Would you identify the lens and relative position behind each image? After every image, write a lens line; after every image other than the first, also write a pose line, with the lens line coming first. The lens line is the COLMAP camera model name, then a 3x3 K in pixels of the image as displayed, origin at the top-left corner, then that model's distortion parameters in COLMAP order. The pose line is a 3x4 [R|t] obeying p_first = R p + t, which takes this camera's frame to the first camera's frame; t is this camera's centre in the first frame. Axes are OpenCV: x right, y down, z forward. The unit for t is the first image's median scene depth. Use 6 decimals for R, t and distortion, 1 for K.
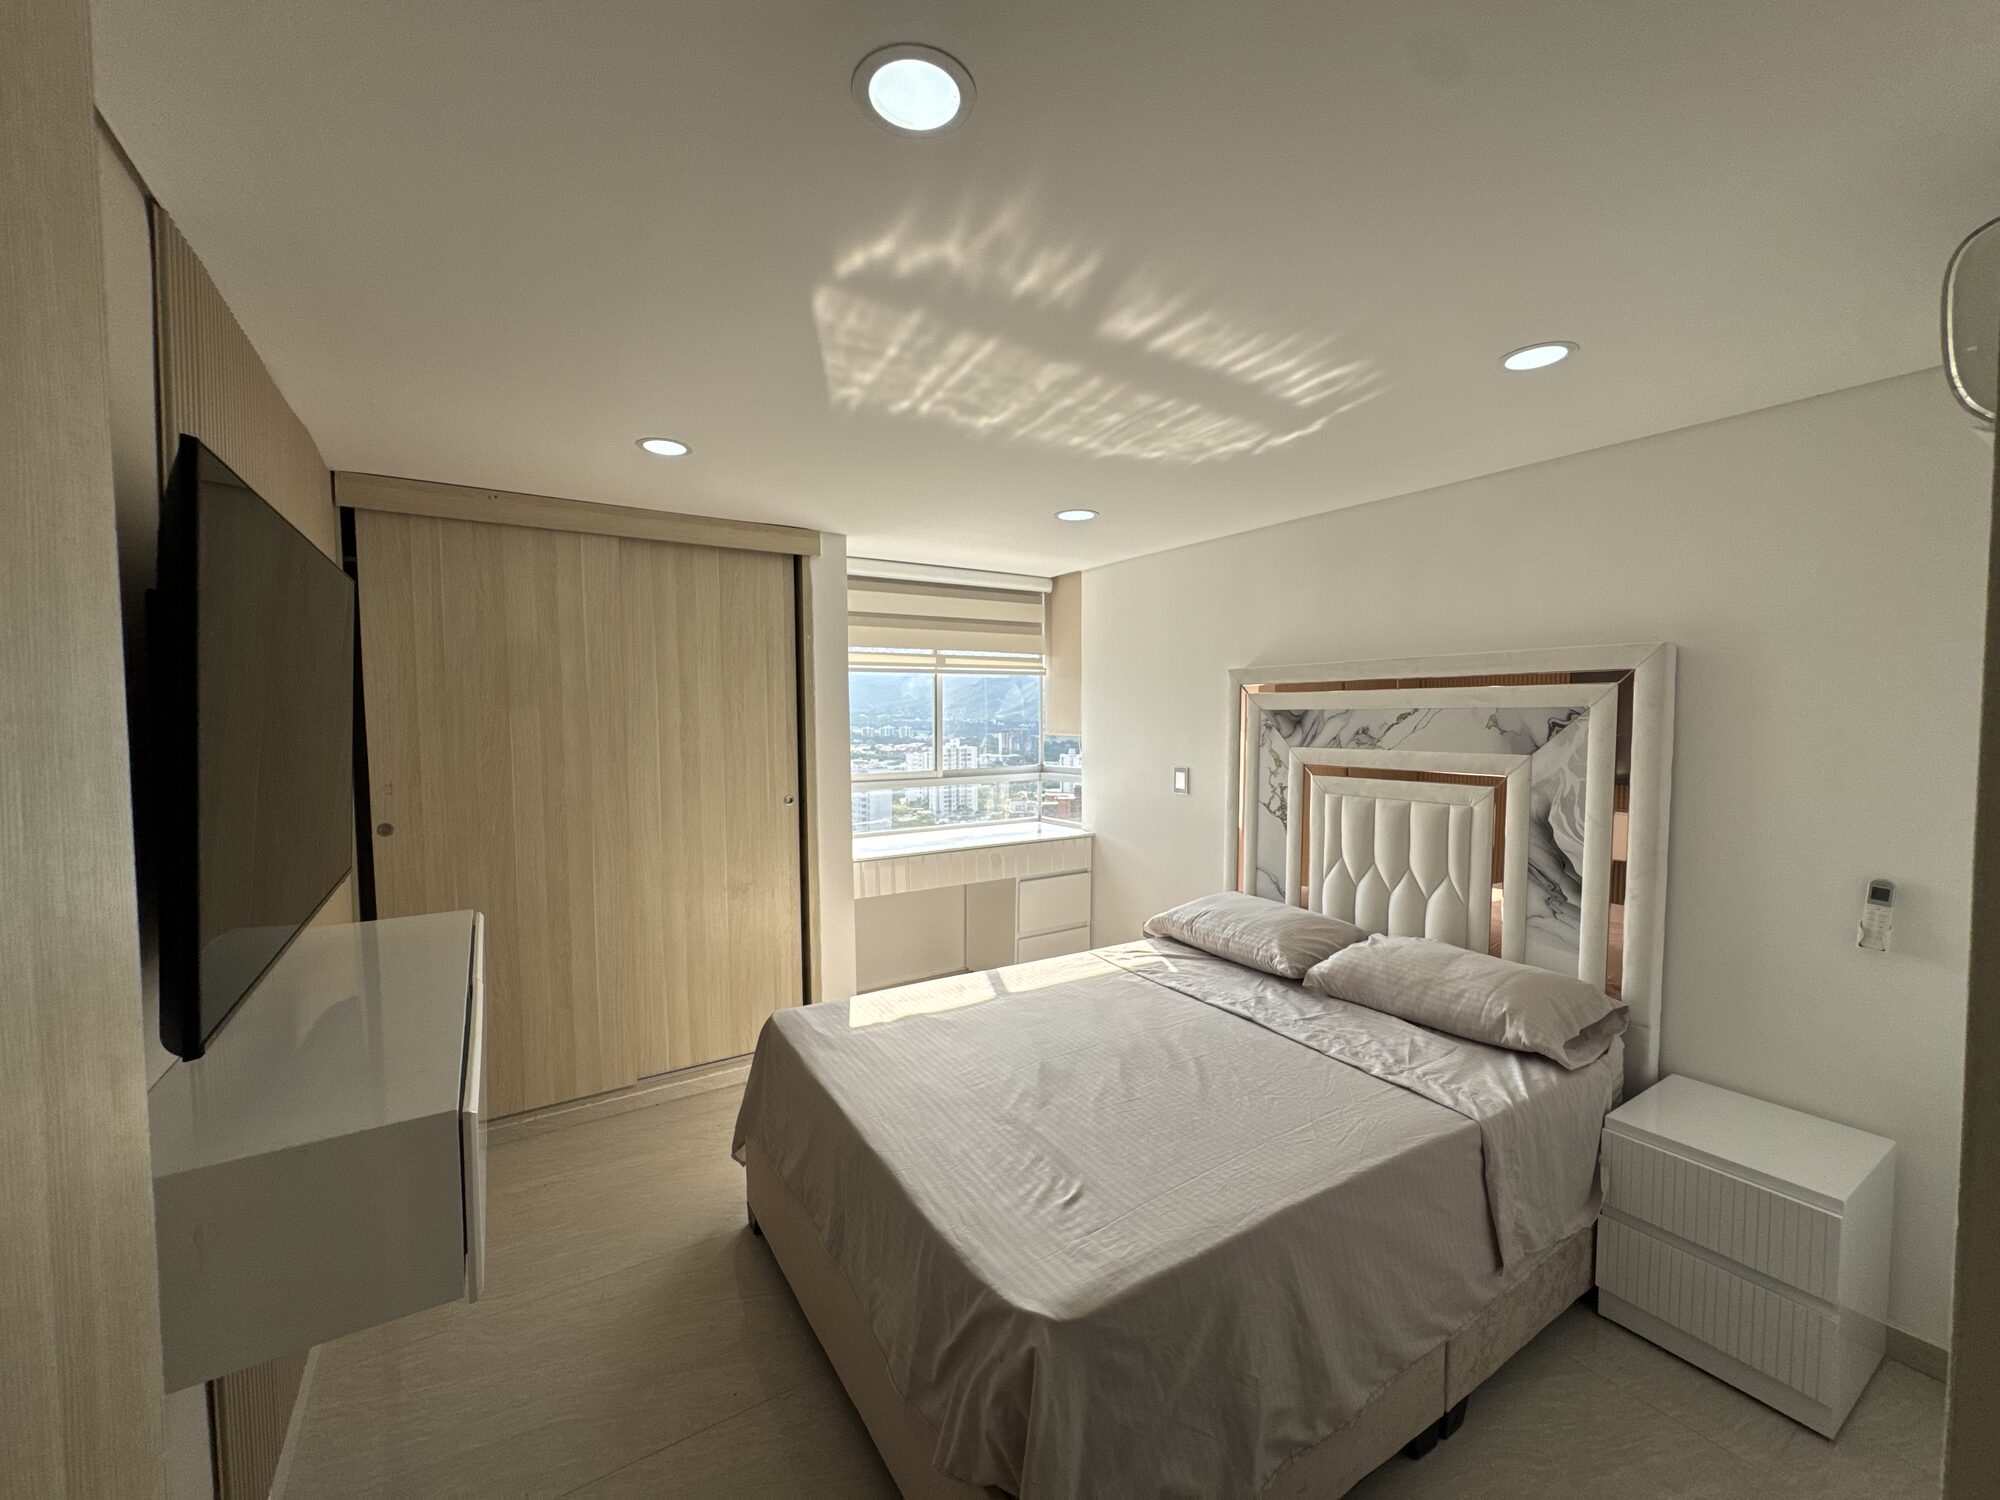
lens RADIAL K [[800.6, 0, 997.3], [0, 800.6, 753.1], [0, 0, 1]] dist [-0.000897, -0.000032]
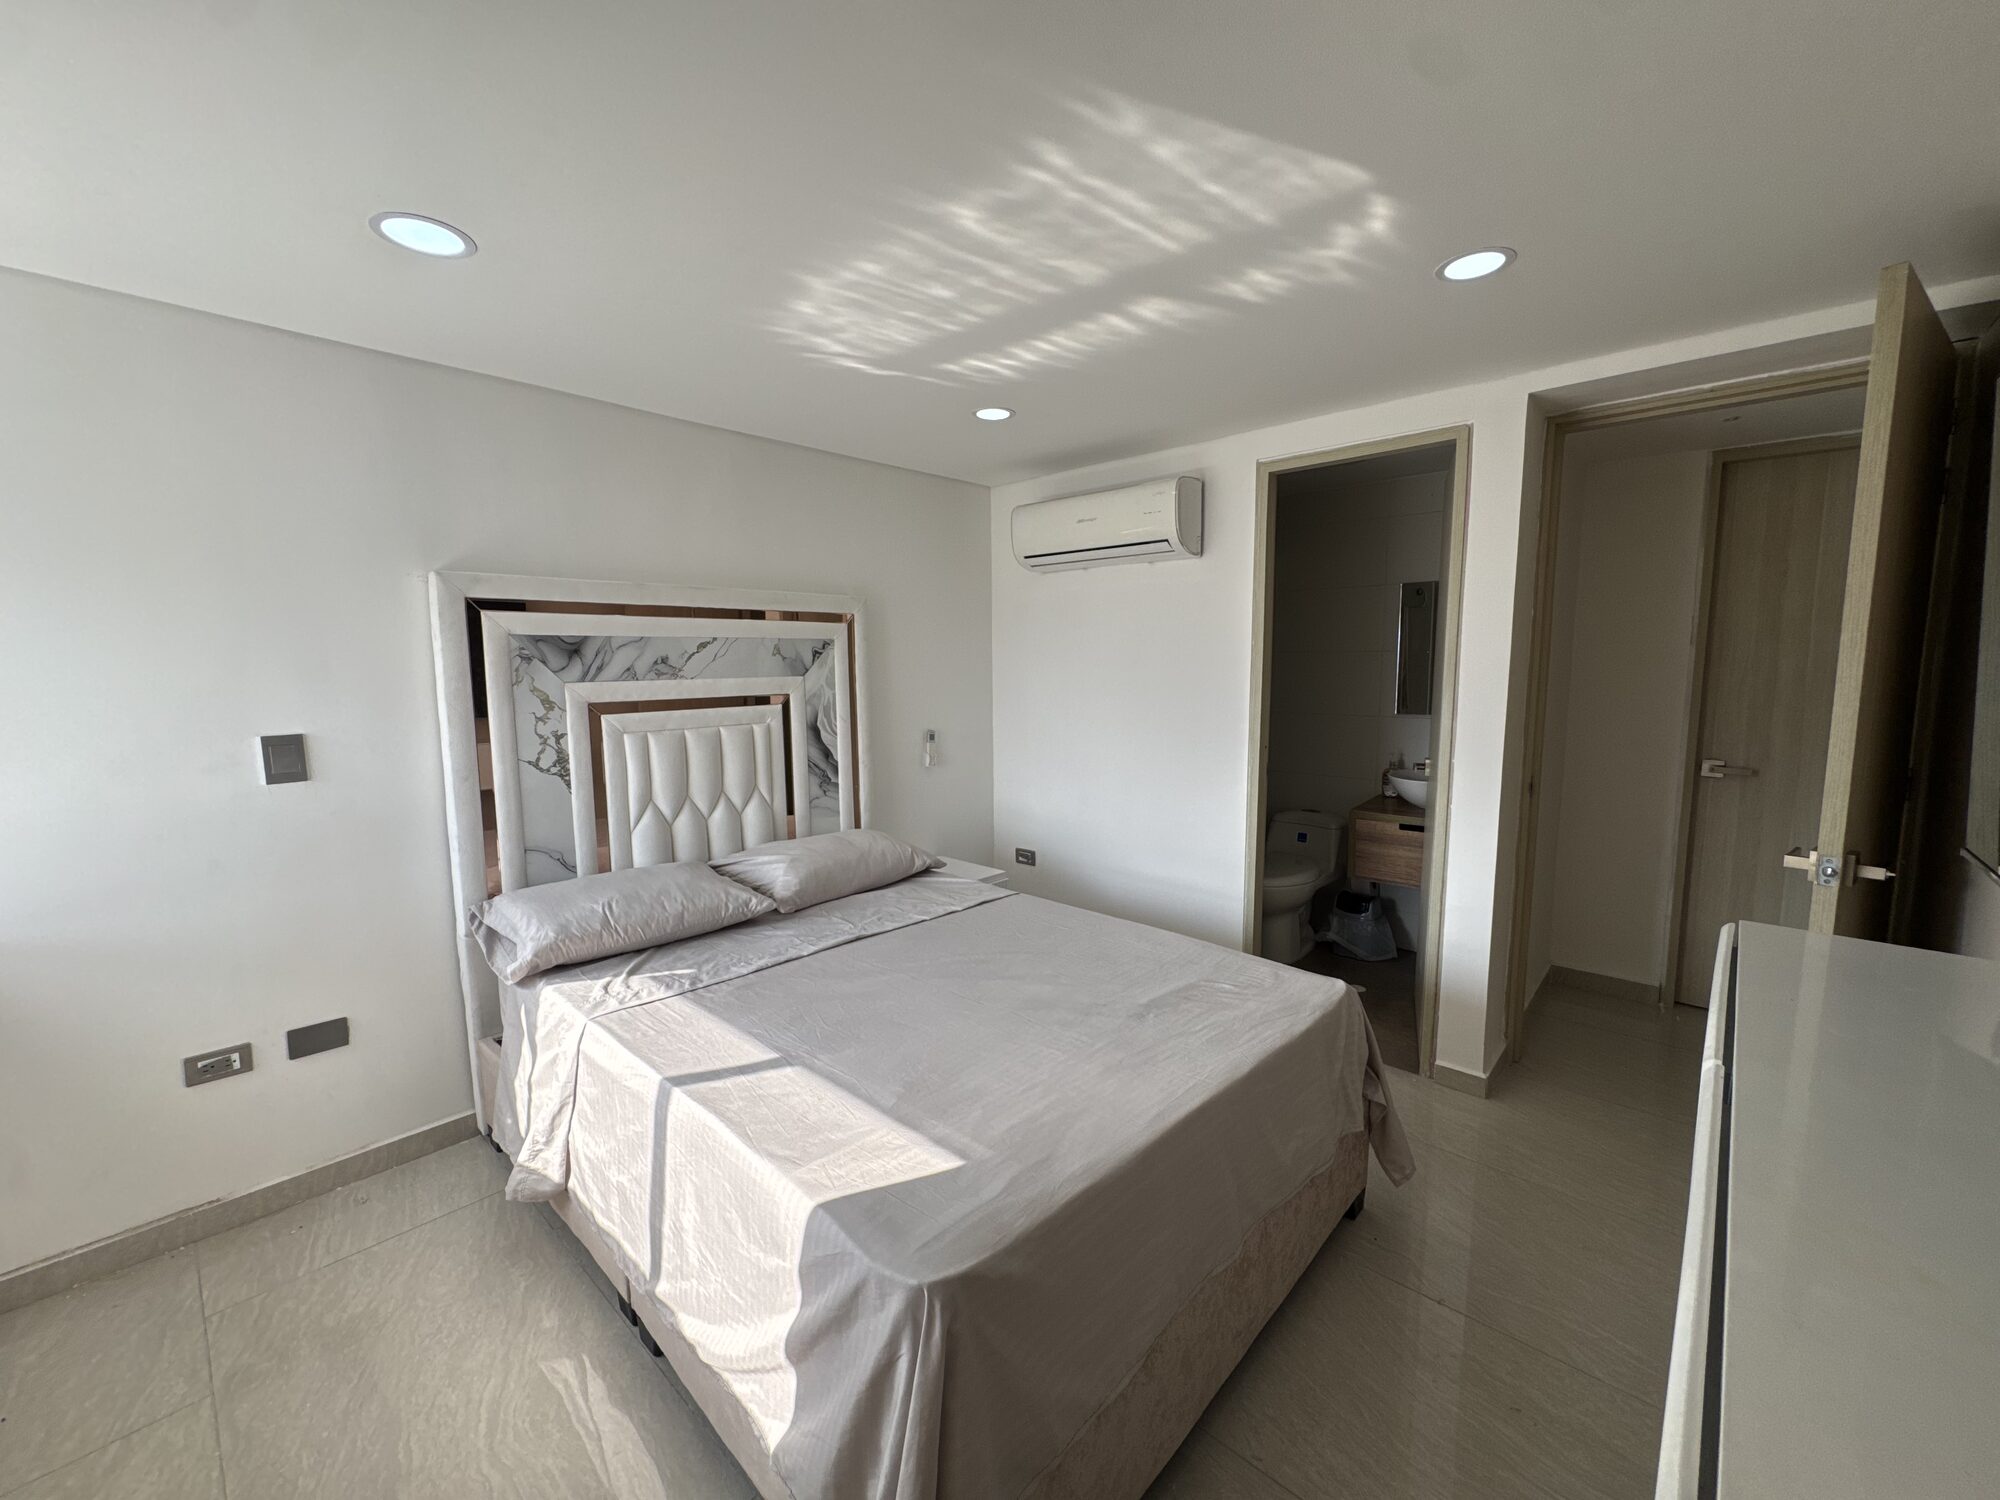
lens RADIAL K [[800.6, 0, 997.3], [0, 800.6, 753.1], [0, 0, 1]] dist [-0.000897, -0.000032]
pose [[-0.248897, -0.104705, 0.962854, -0.667295], [0.057472, 0.990791, 0.122599, -0.015056], [-0.966823, 0.085852, -0.240587, 1.027707]]
